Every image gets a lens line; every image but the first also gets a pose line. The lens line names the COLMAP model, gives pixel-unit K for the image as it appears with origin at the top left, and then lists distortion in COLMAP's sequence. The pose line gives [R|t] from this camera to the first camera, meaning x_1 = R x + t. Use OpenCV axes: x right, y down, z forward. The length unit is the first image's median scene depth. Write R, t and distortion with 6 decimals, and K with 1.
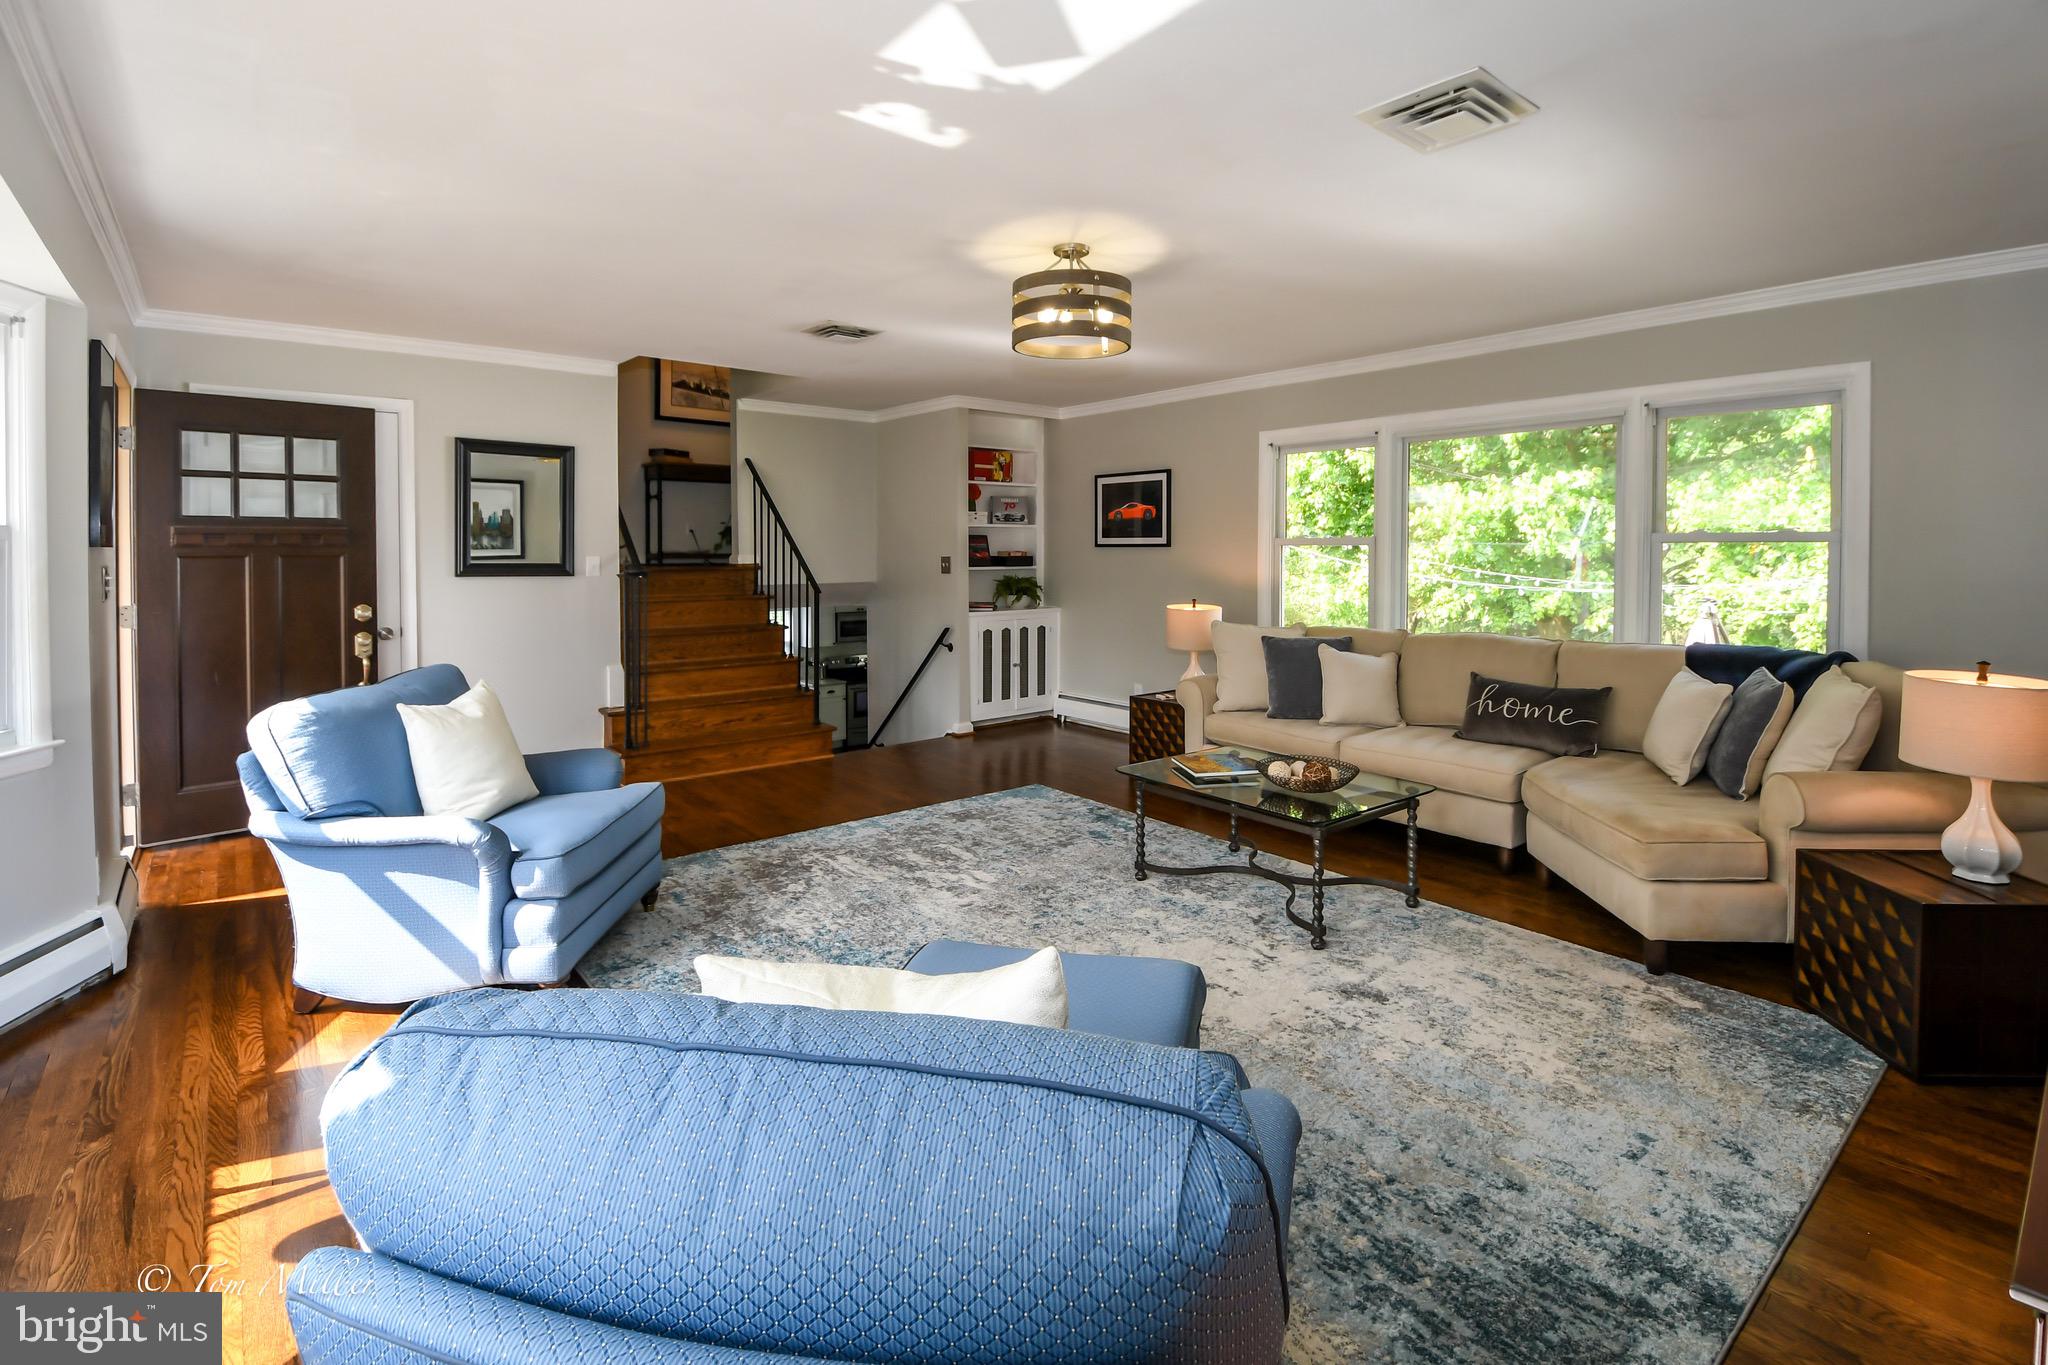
lens RADIAL K [[949.4, 0, 1032.4], [0, 949.4, 614.7], [0, 0, 1]] dist [-0.001397, -0.000706]
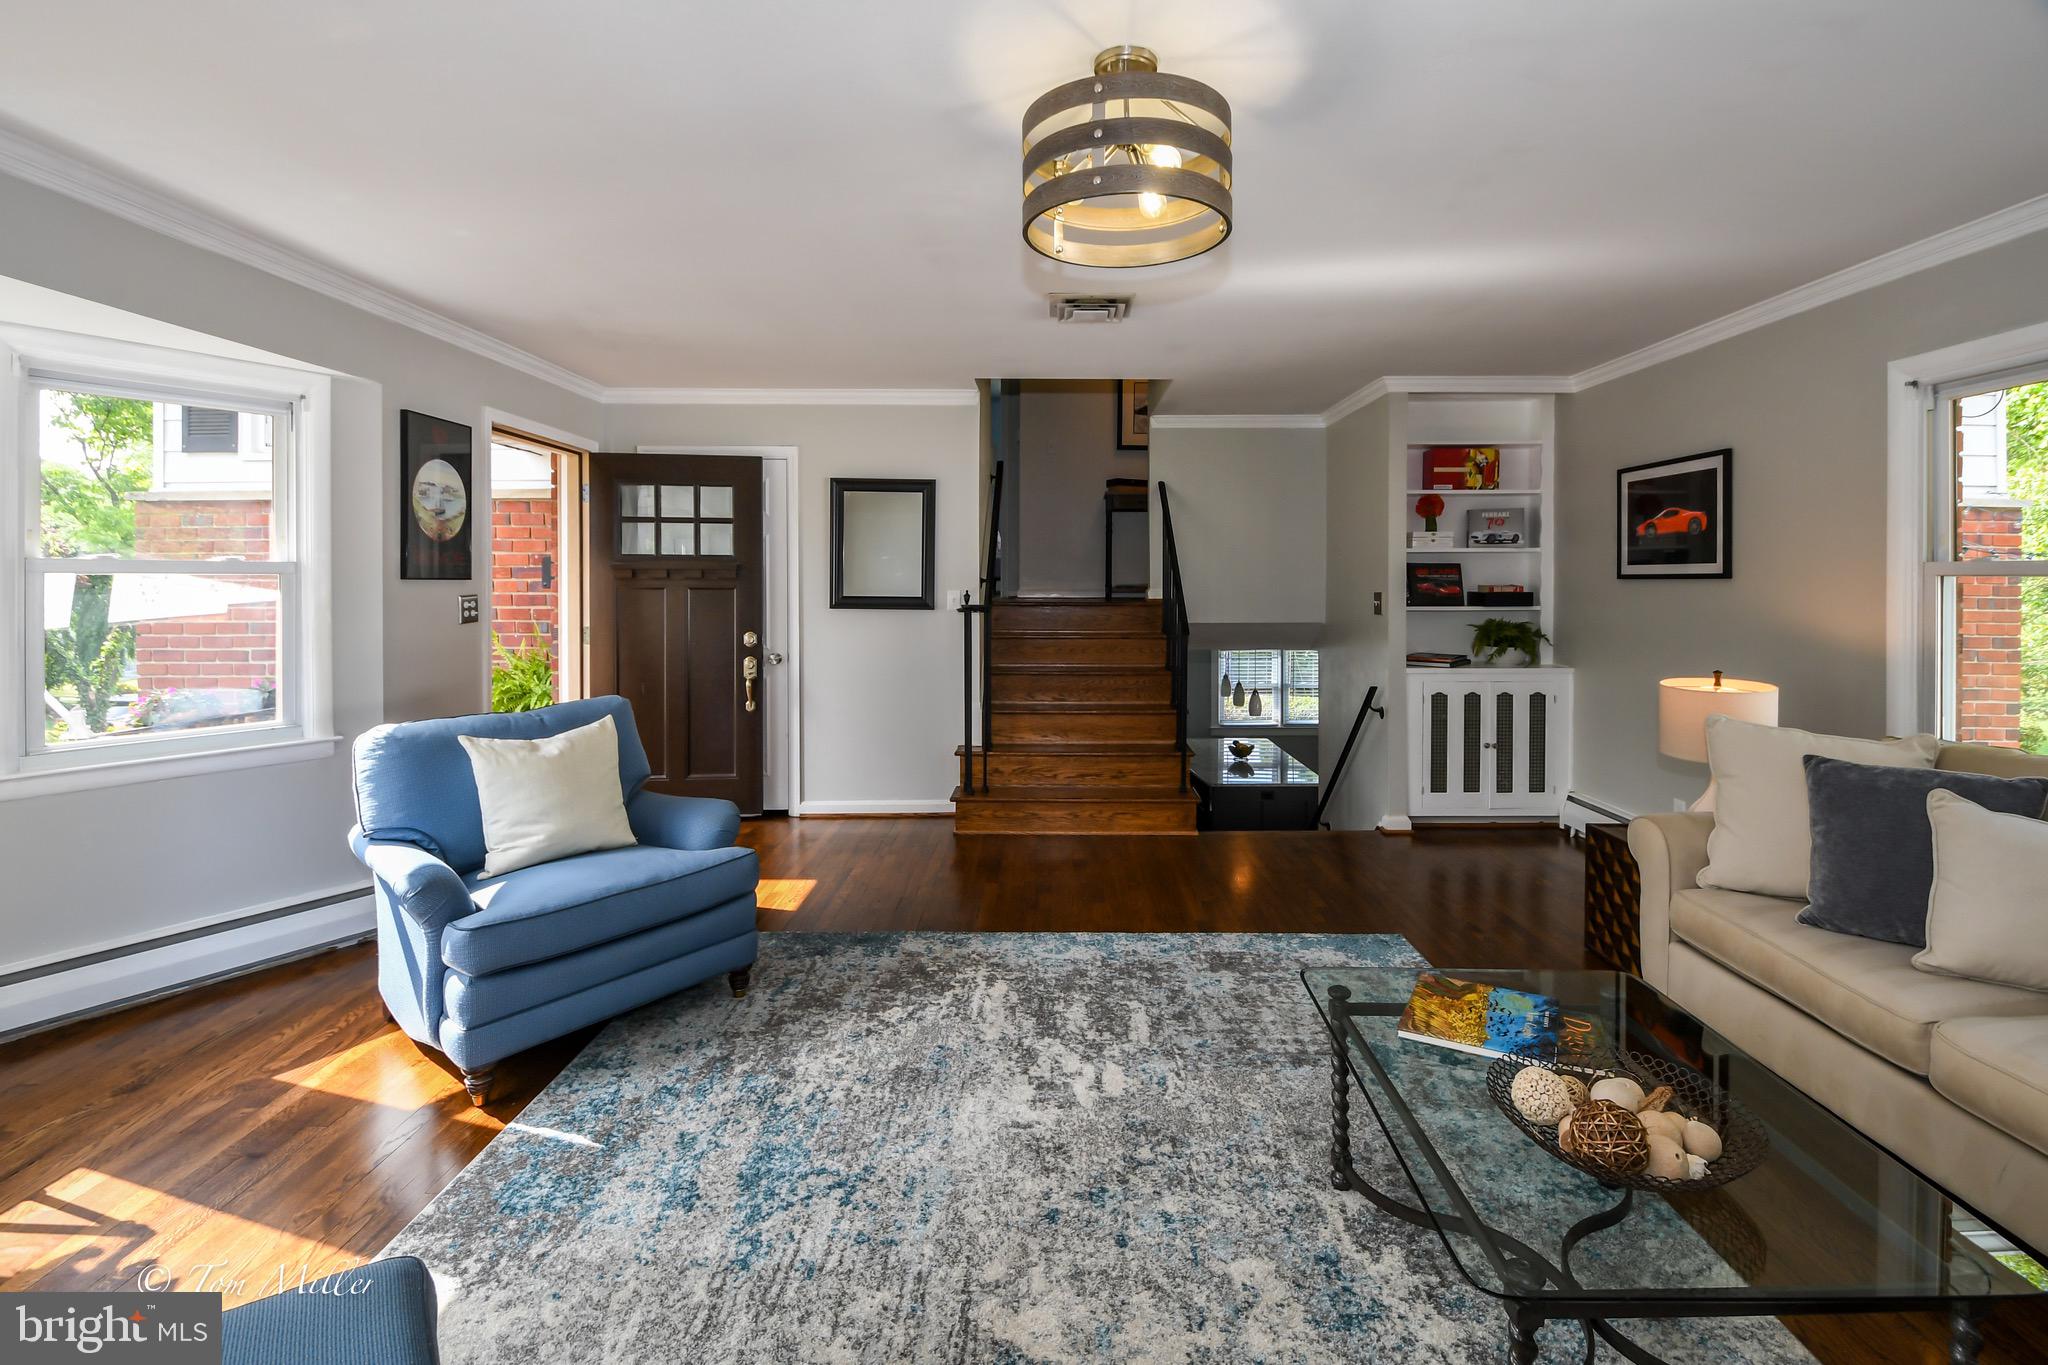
lens RADIAL K [[920.5, 0, 1056.0], [0, 920.5, 620.0], [0, 0, 1]] dist [0.019353, -0.022816]
pose [[0.765980, 0.025888, -0.642343, 0.220969], [-0.044661, 0.998918, -0.012998, -0.021867], [0.641311, 0.038644, 0.766307, 0.326418]]
